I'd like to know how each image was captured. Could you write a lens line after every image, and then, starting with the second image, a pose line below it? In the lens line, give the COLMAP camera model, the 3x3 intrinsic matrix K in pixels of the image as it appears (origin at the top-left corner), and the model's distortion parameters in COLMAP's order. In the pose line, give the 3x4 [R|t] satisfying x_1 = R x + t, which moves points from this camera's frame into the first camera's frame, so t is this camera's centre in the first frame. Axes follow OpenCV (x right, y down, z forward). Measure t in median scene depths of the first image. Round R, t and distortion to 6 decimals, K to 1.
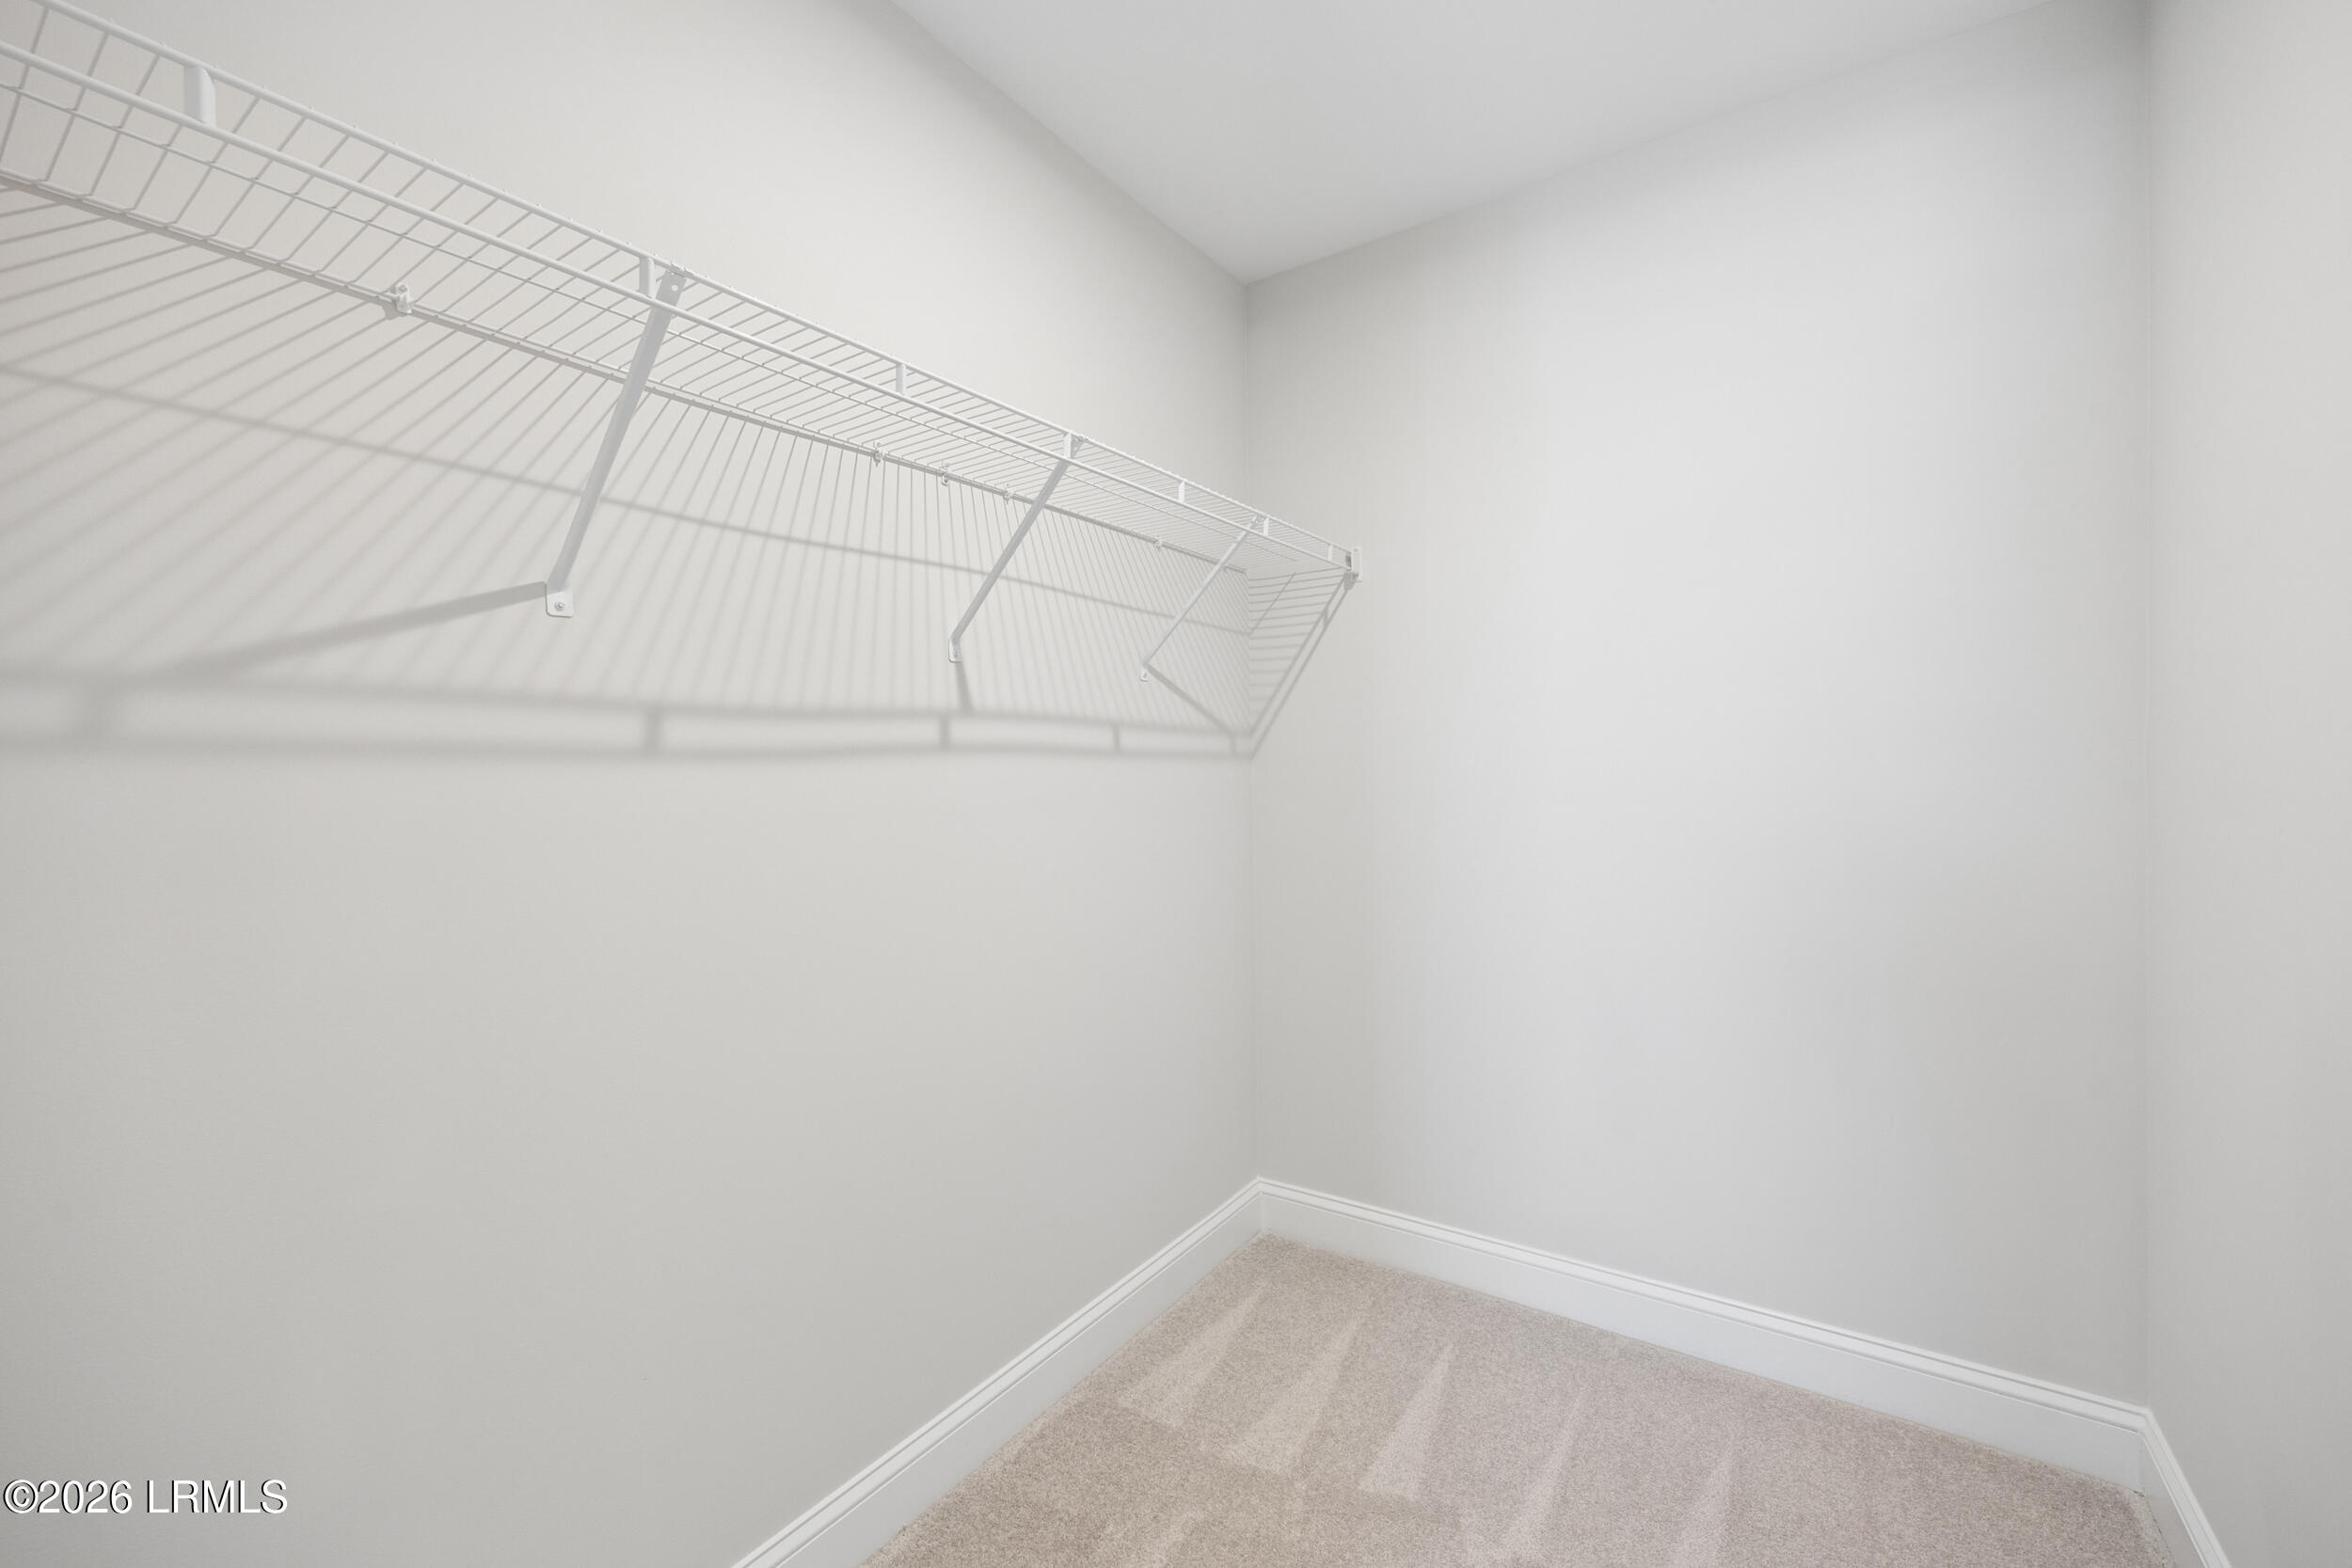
lens RADIAL K [[951.1, 0, 1189.7], [0, 951.1, 777.5], [0, 0, 1]] dist [0.025325, 0.000098]
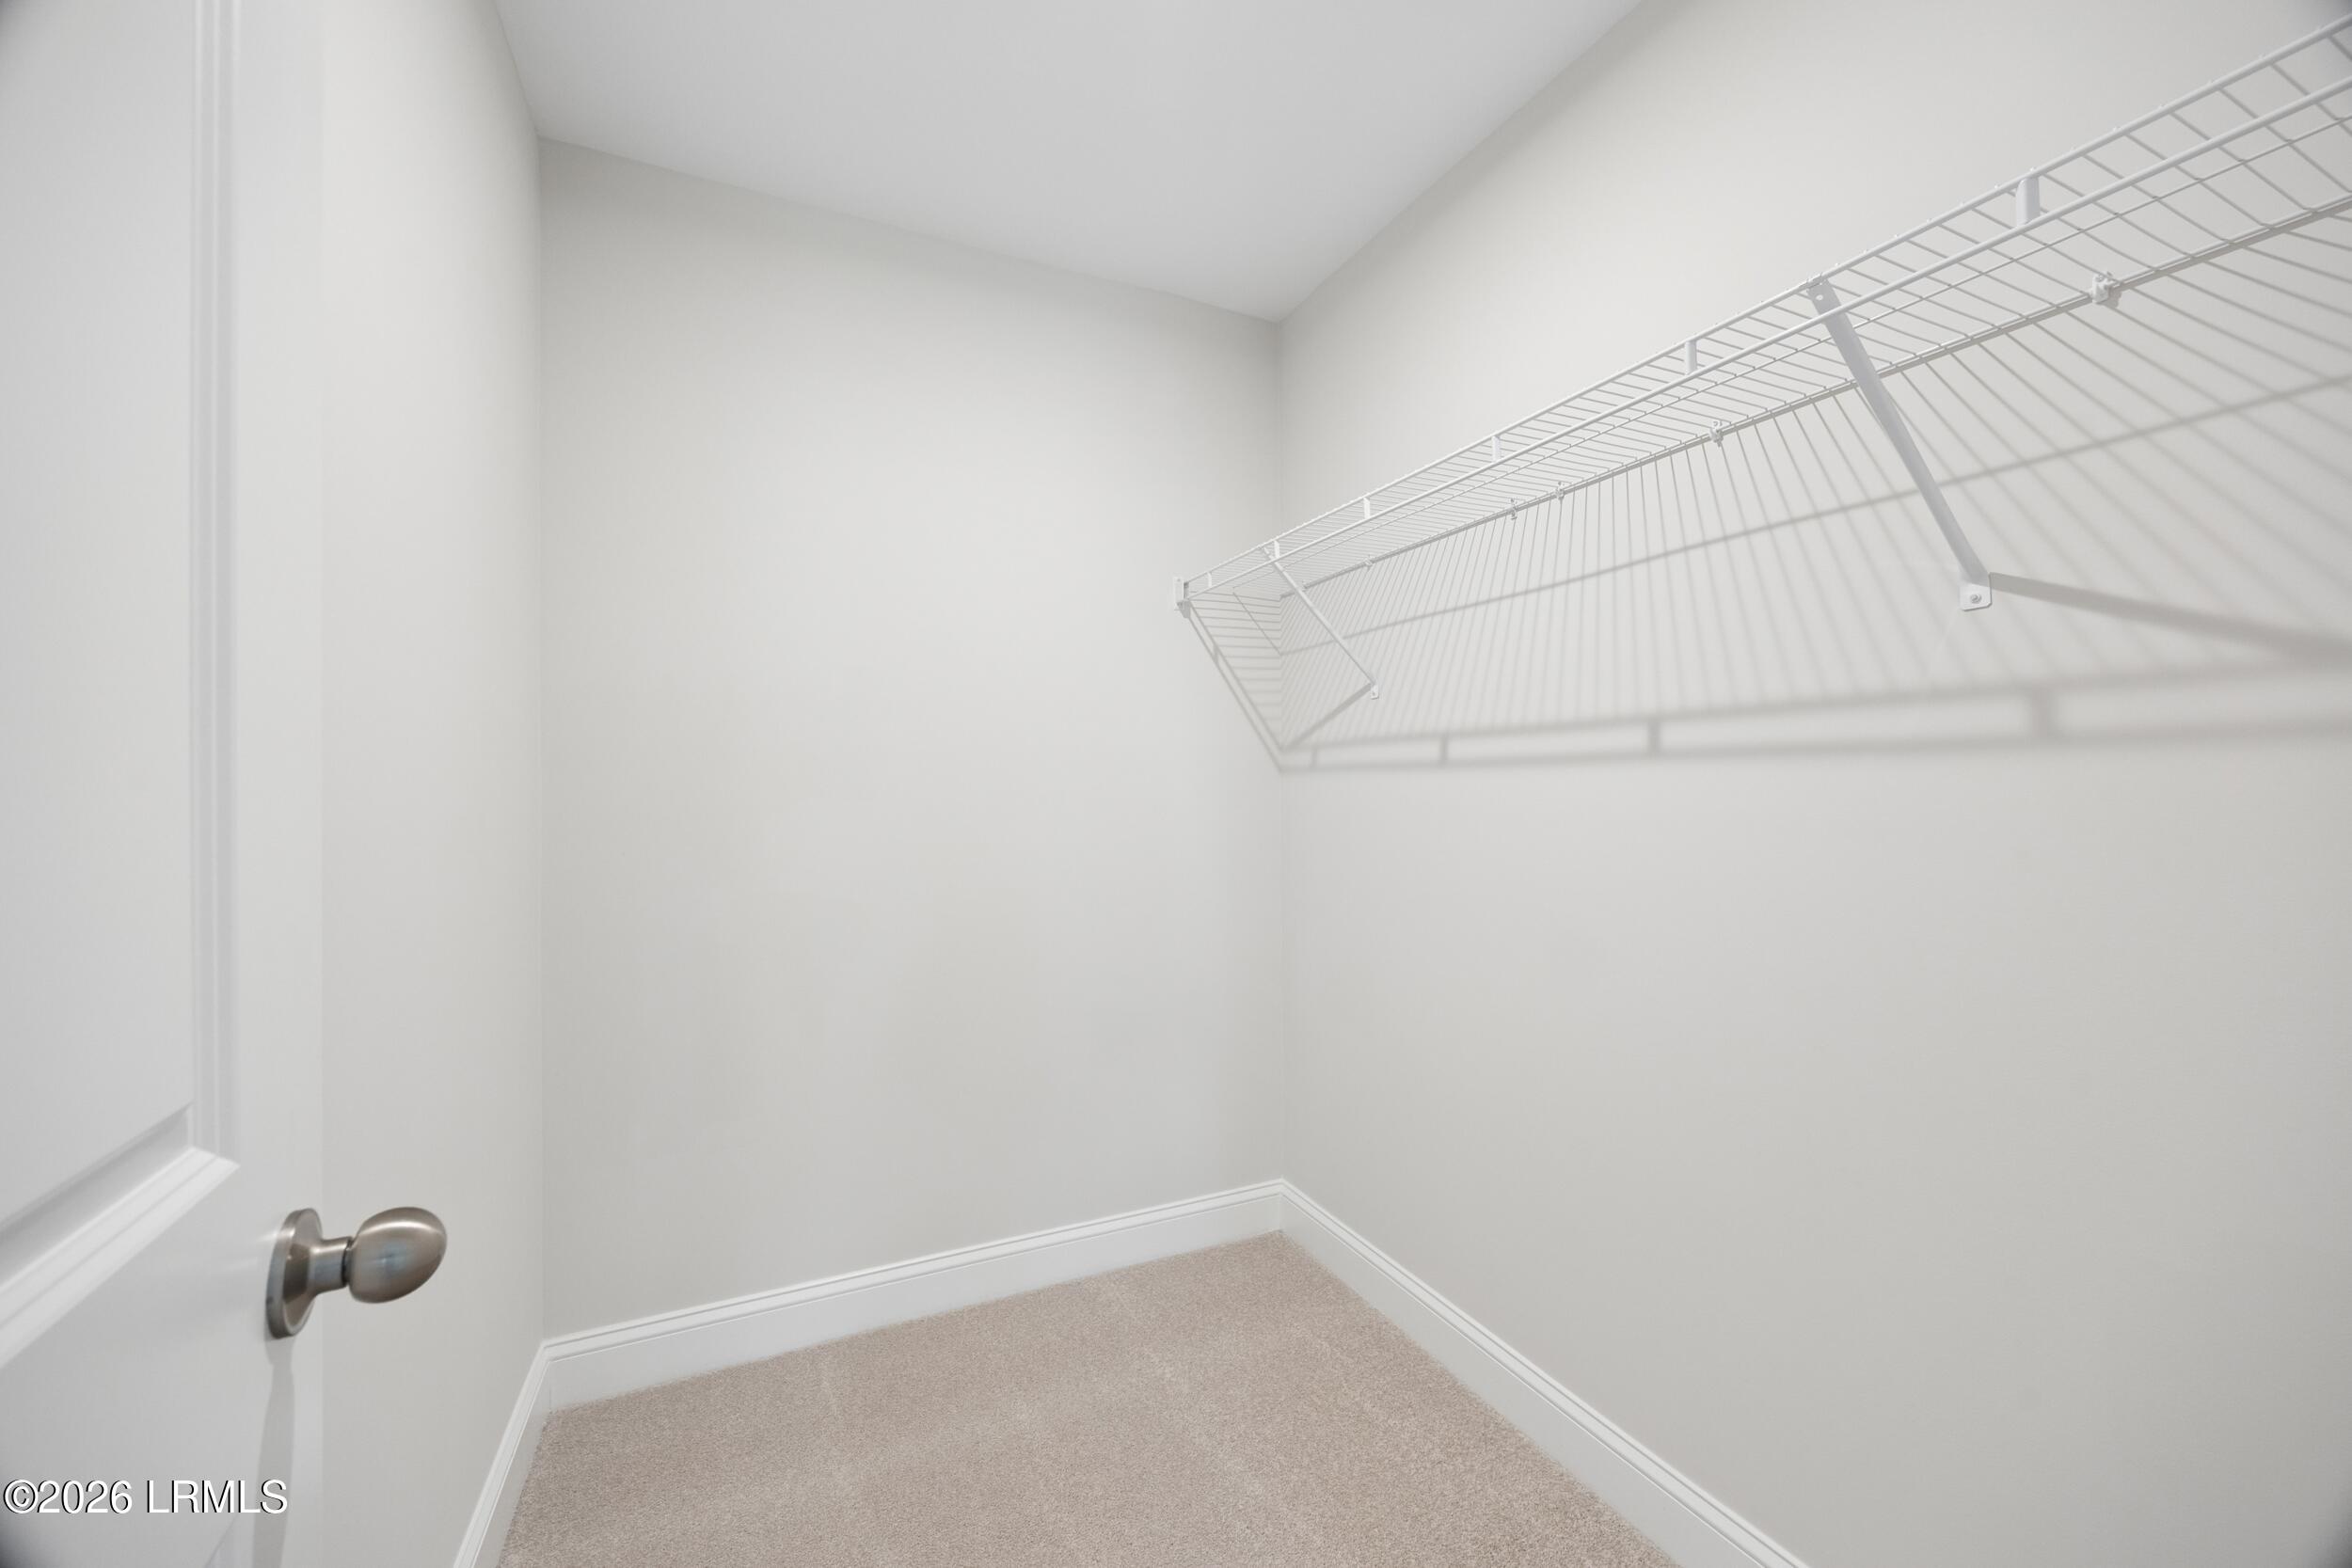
lens RADIAL K [[924.6, 0, 1176.0], [0, 924.6, 784.0], [0, 0, 1]] dist [-0.008161, 0.000033]
pose [[-0.505144, 0.026994, -0.862613, 0.911497], [0.002300, 0.999549, 0.029932, -0.035650], [0.863032, 0.013136, -0.504978, 1.281234]]
